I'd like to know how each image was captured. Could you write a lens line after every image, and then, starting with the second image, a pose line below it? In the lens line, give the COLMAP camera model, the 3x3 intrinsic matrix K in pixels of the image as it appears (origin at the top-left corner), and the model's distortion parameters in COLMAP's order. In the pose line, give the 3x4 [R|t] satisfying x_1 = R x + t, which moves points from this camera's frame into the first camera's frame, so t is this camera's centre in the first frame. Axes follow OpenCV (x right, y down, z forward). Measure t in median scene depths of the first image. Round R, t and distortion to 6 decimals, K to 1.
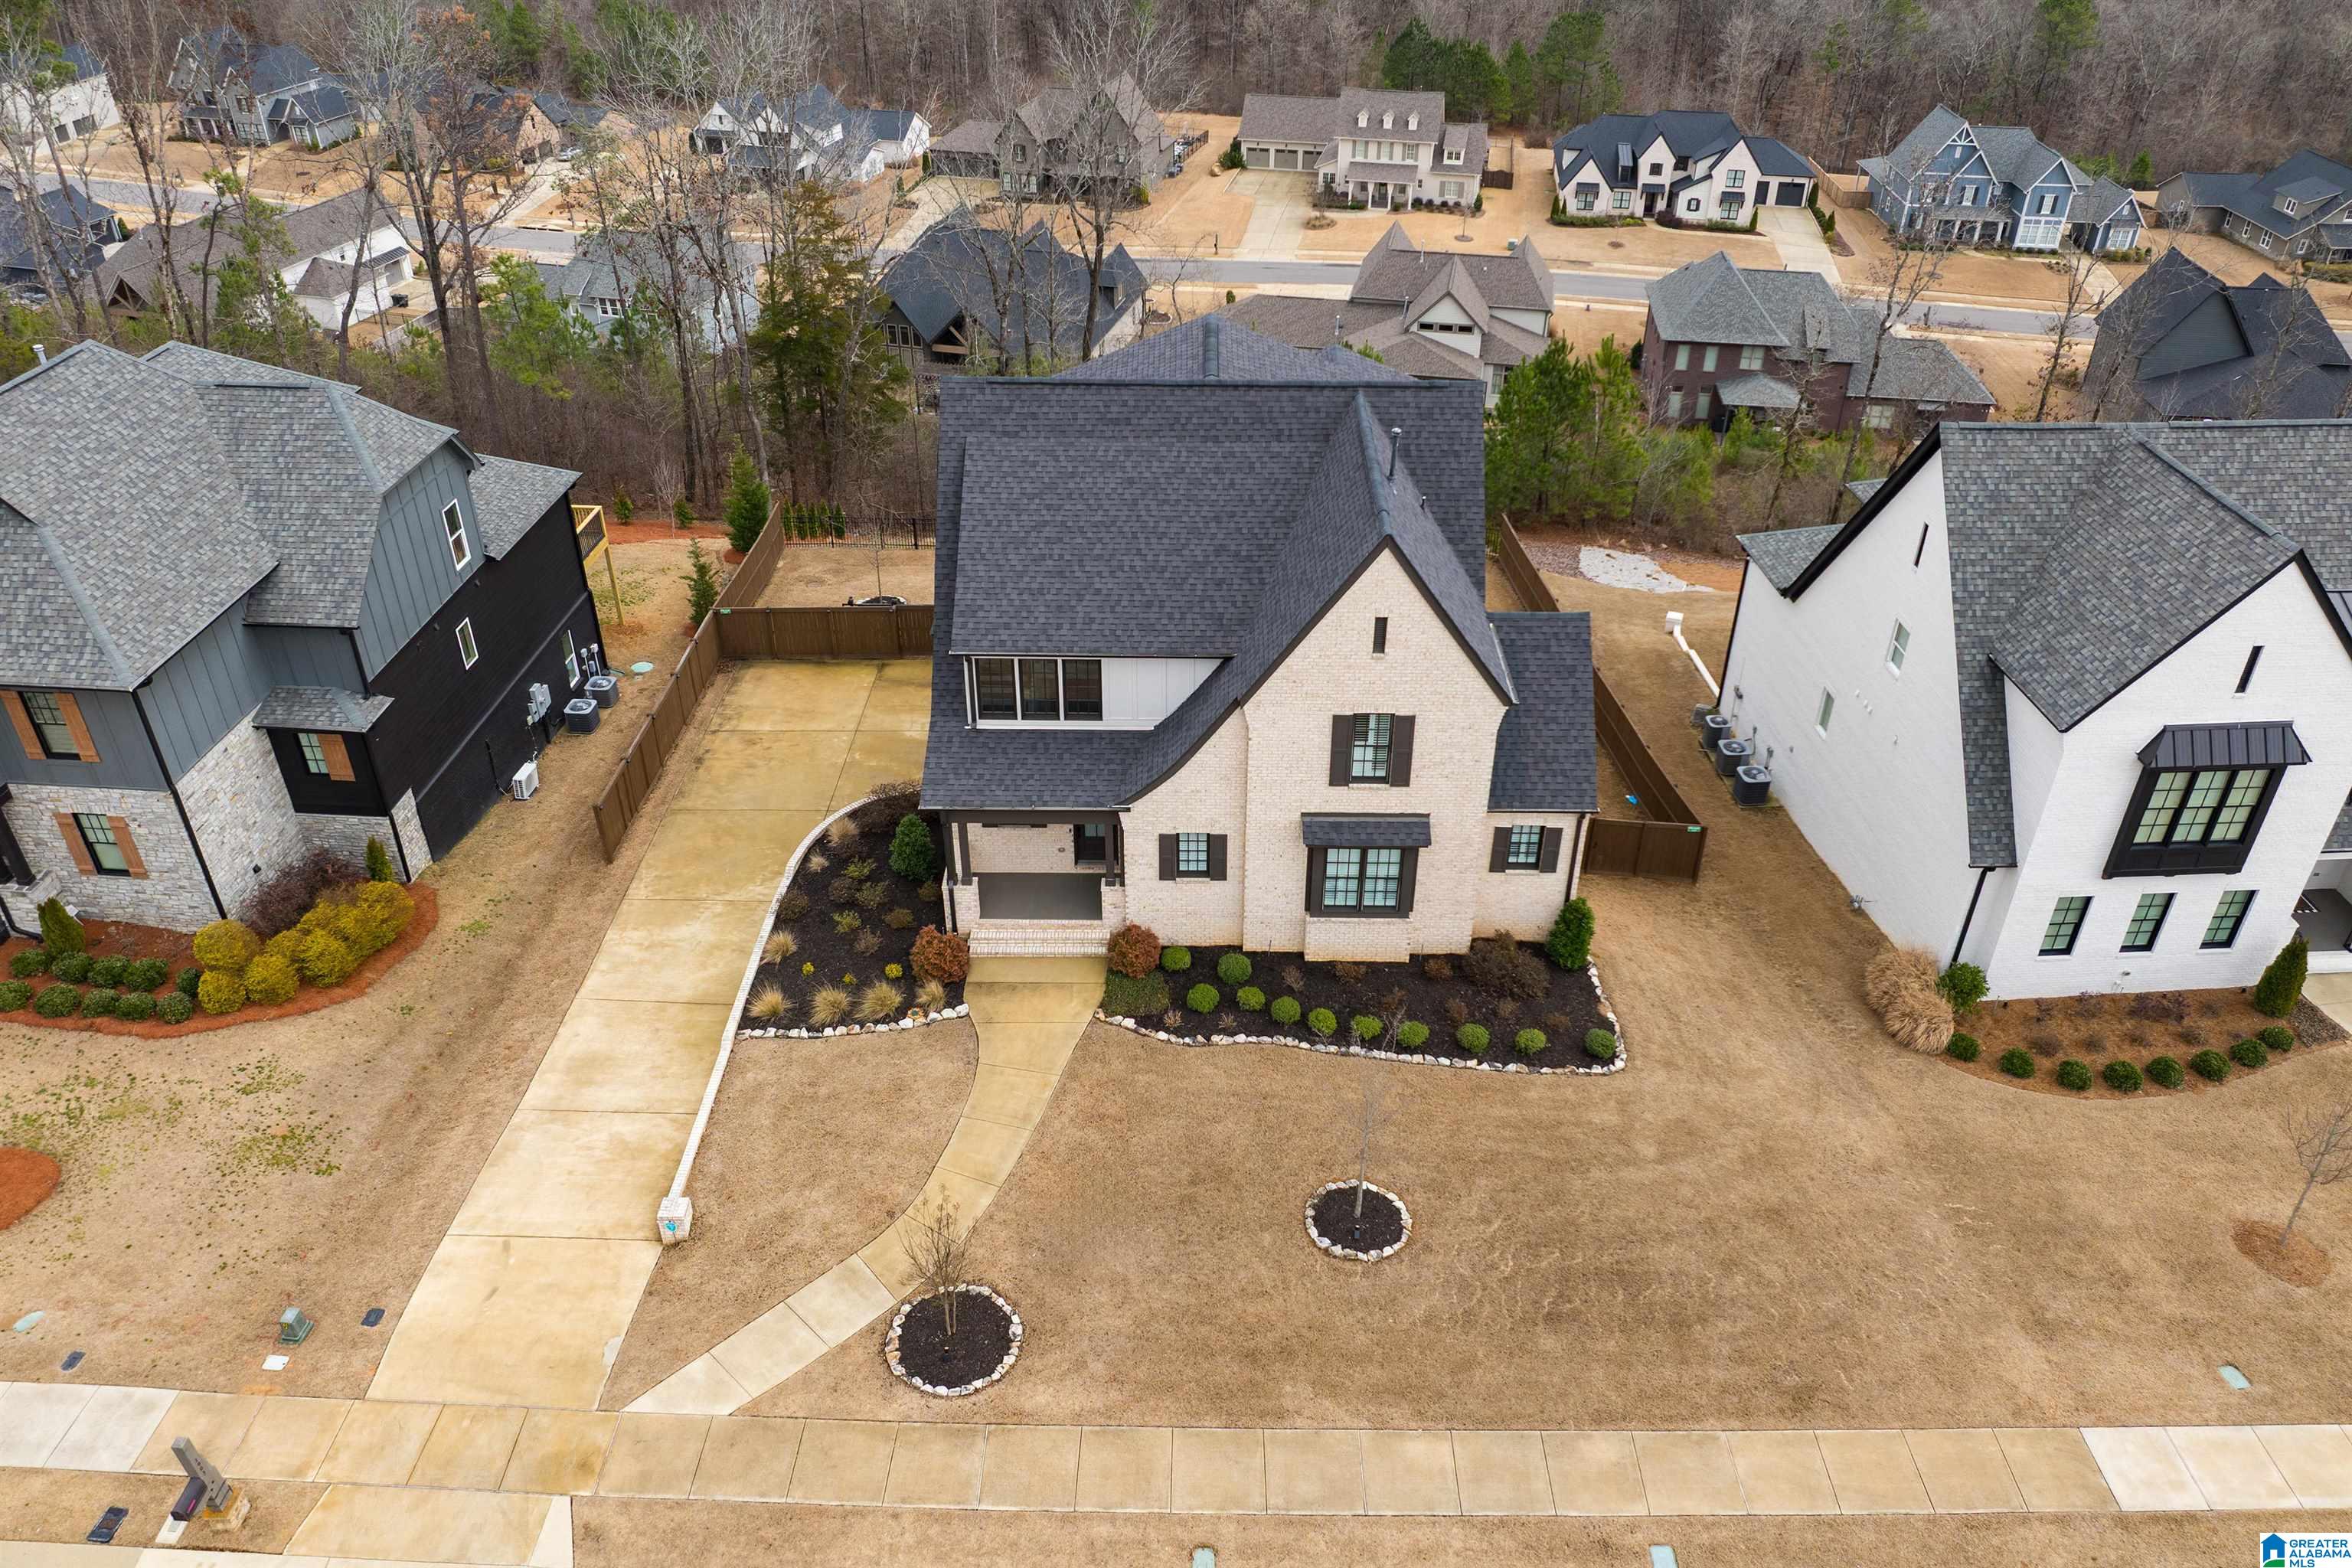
lens RADIAL K [[1590.5, 0, 1185.1], [0, 1590.5, 789.3], [0, 0, 1]] dist [-0.038585, 0.000759]
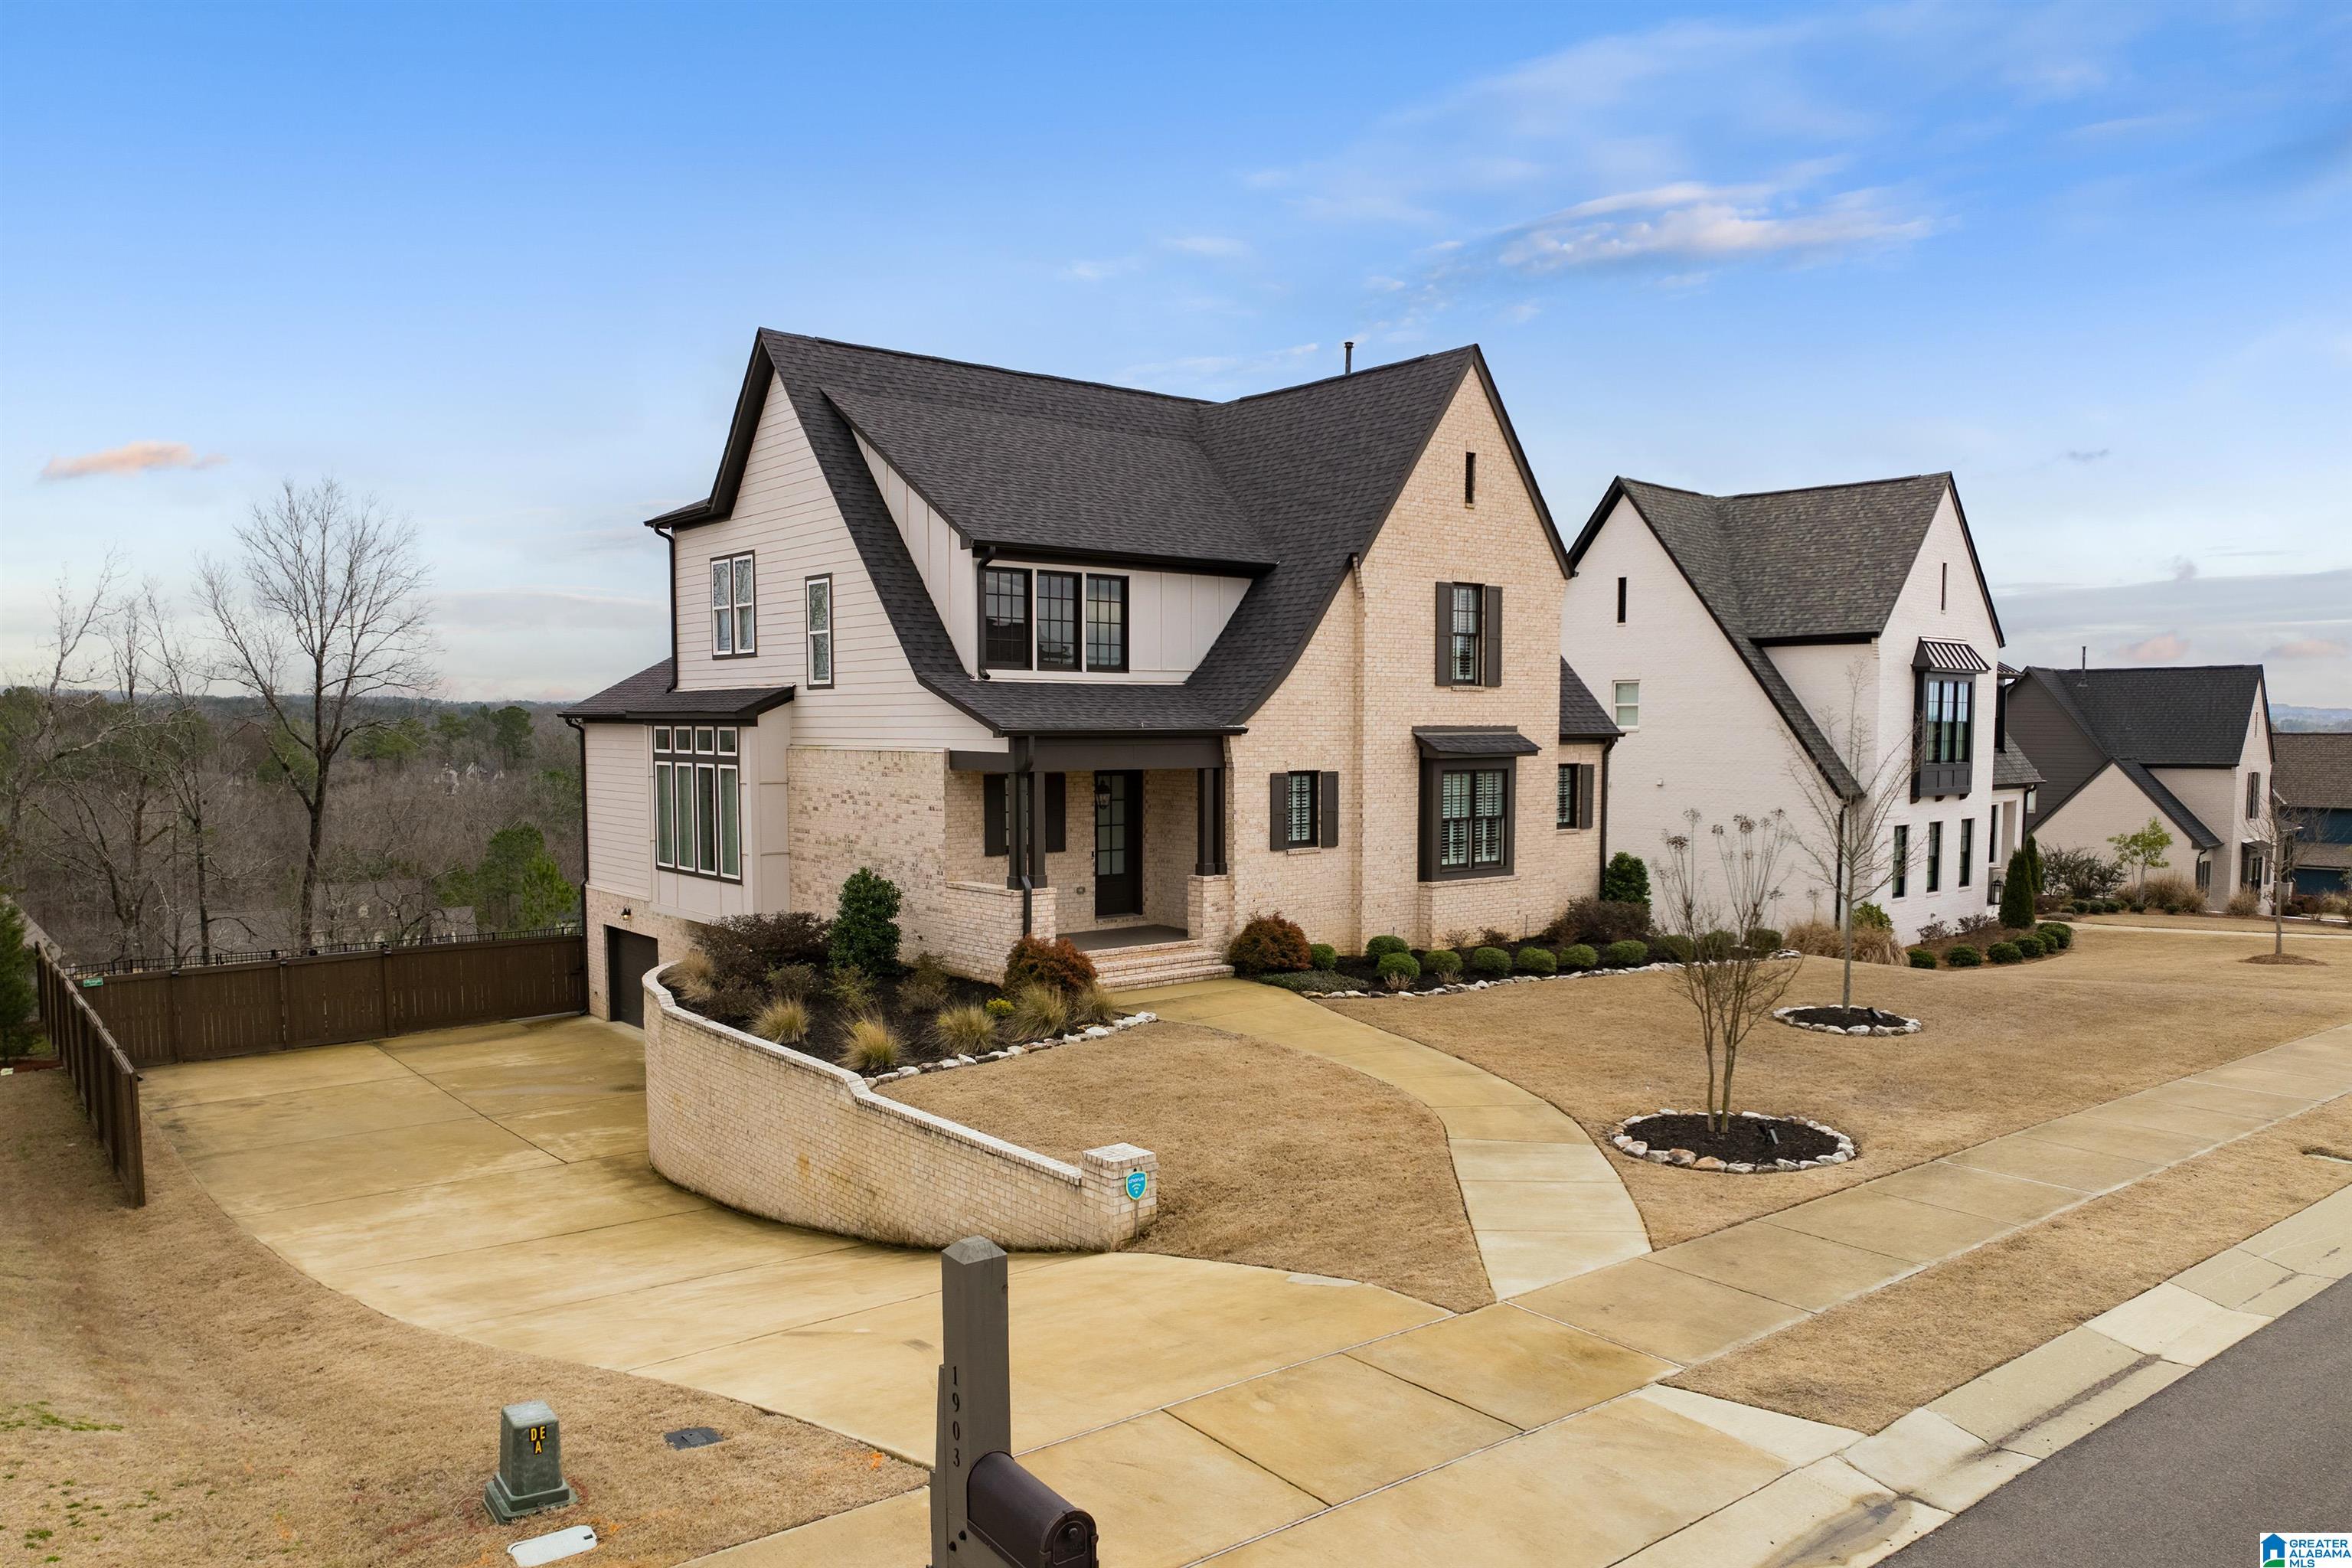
lens RADIAL K [[1629.0, 0, 1157.4], [0, 1629.0, 855.2], [0, 0, 1]] dist [-0.048964, -0.002694]
pose [[0.779136, -0.051875, 0.624705, -0.609817], [0.351950, 0.860871, -0.367469, 0.366990], [-0.518728, 0.506173, 0.688993, 0.599739]]
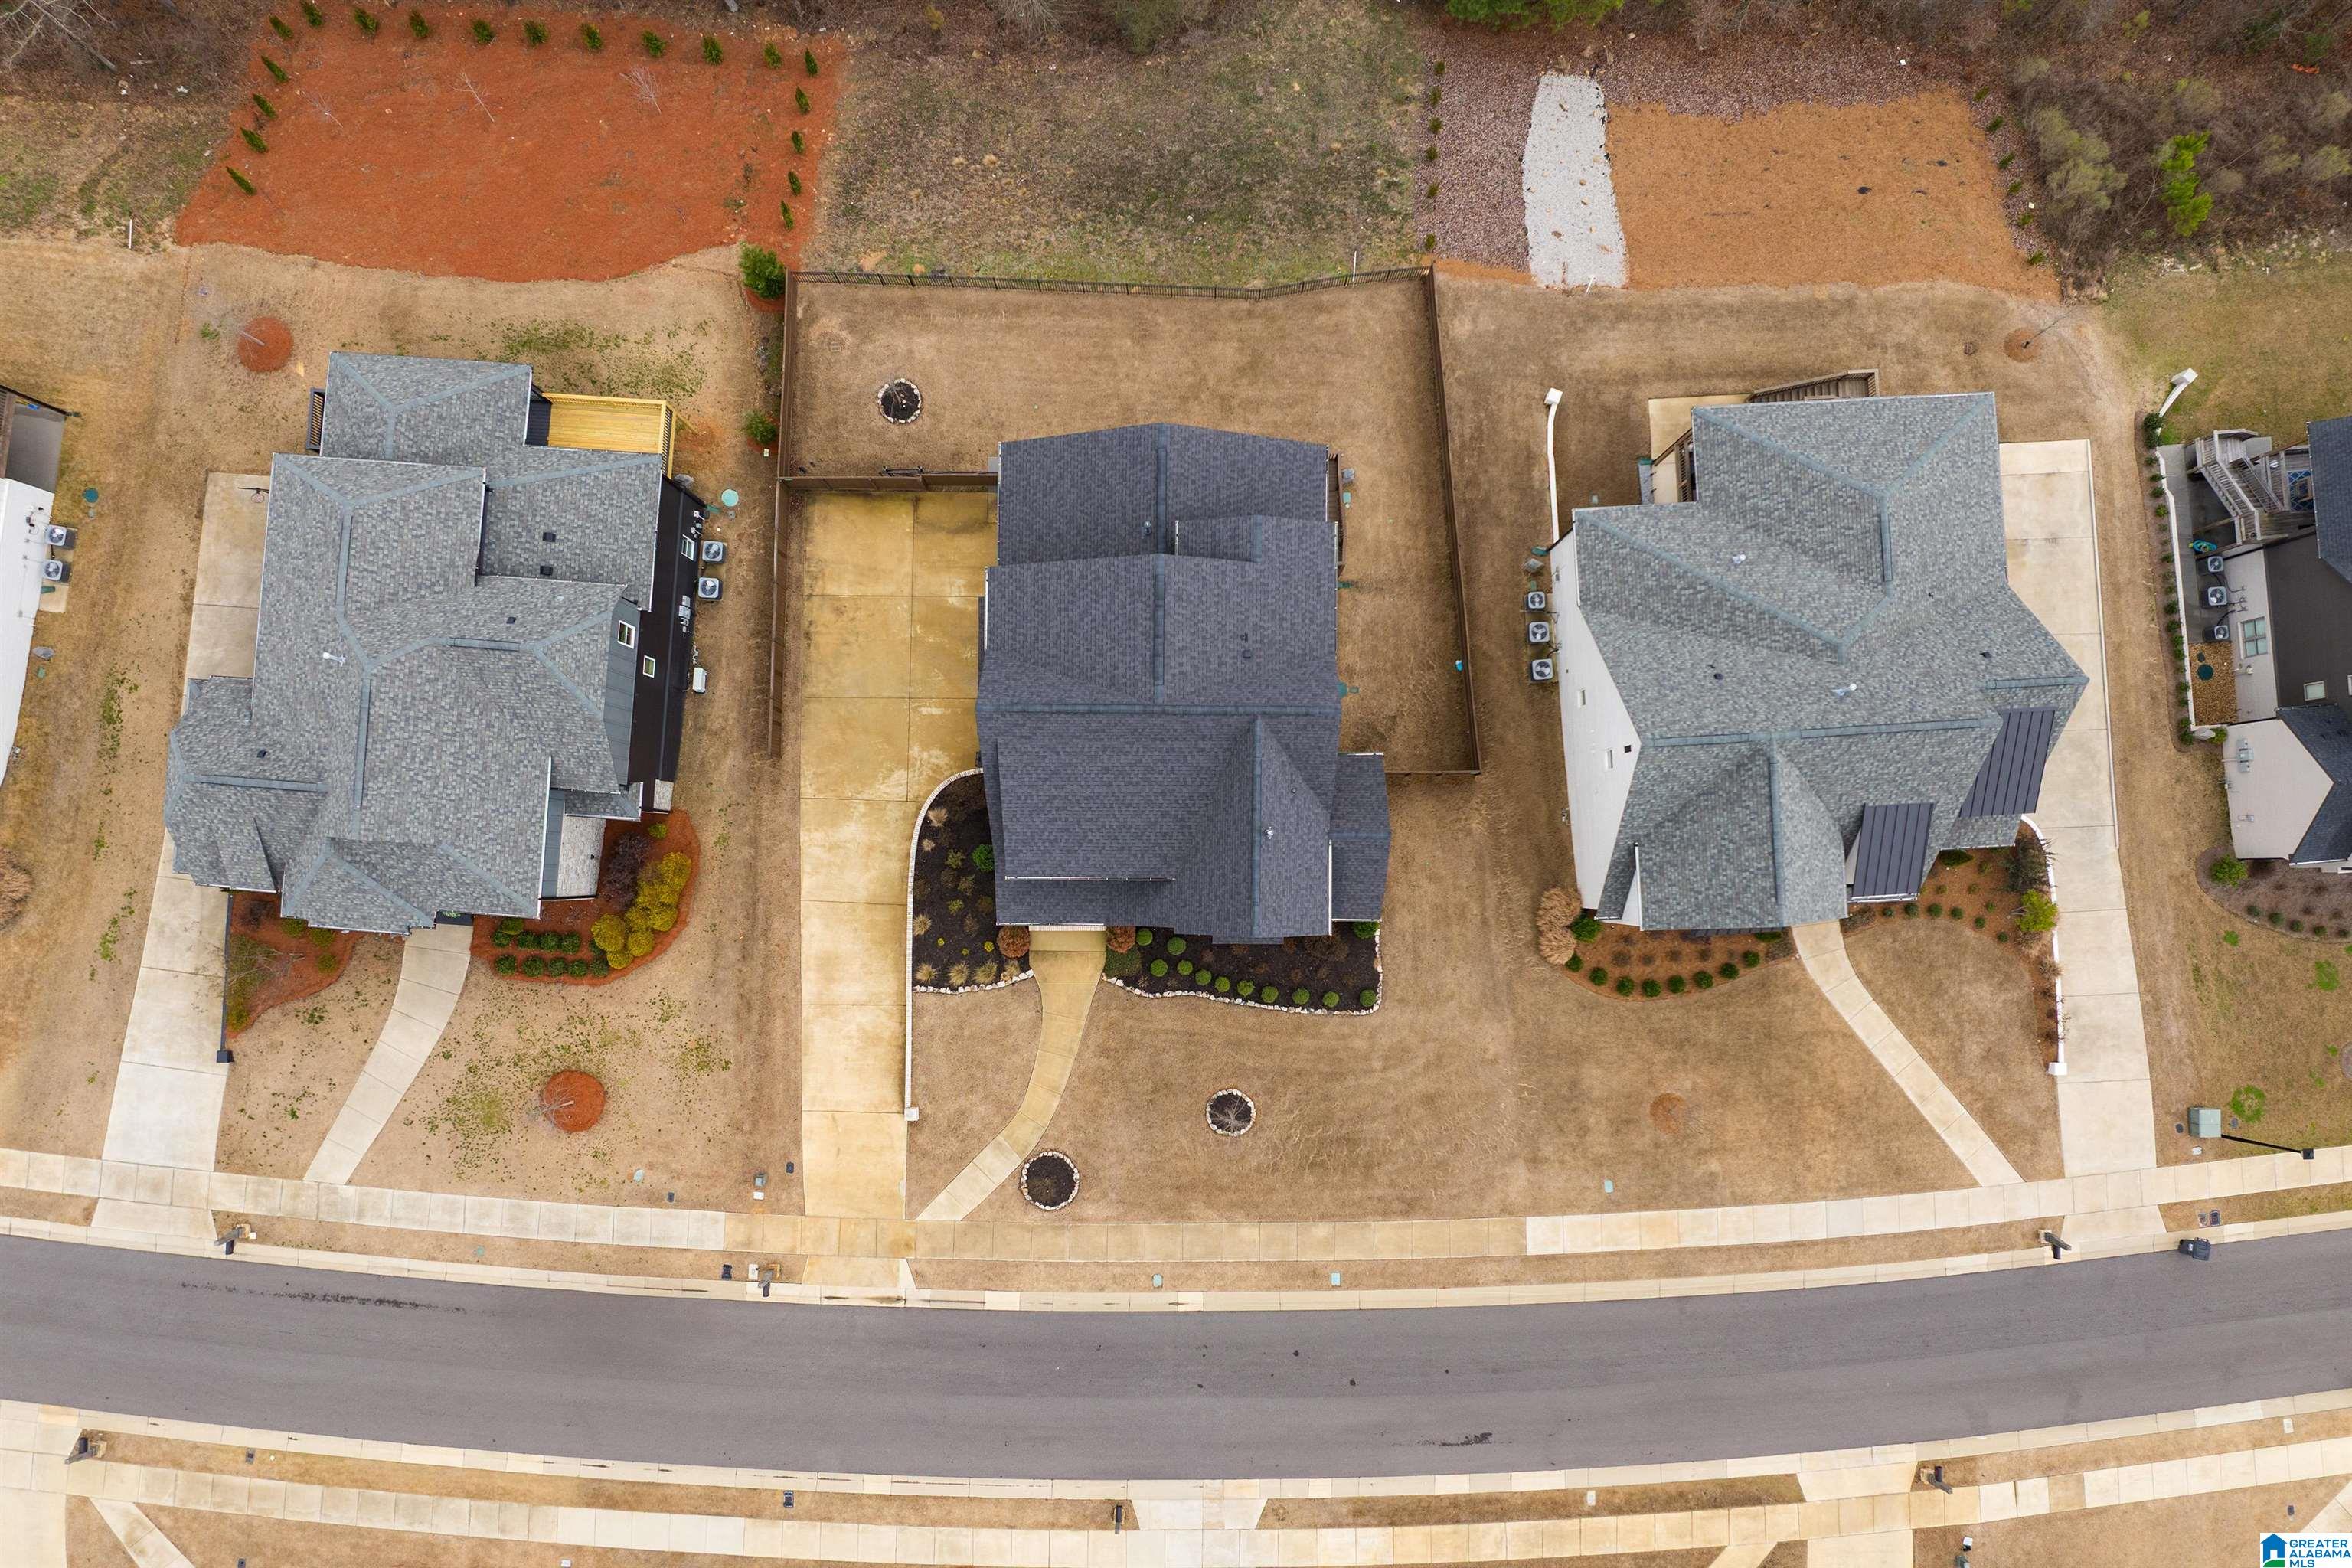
lens RADIAL K [[1590.5, 0, 1185.1], [0, 1590.5, 789.3], [0, 0, 1]] dist [-0.038585, 0.000759]
pose [[0.999987, -0.003871, -0.003333, 0.055910], [0.005000, 0.607381, 0.794395, -1.683428], [-0.001051, -0.794401, 0.607392, 0.044940]]
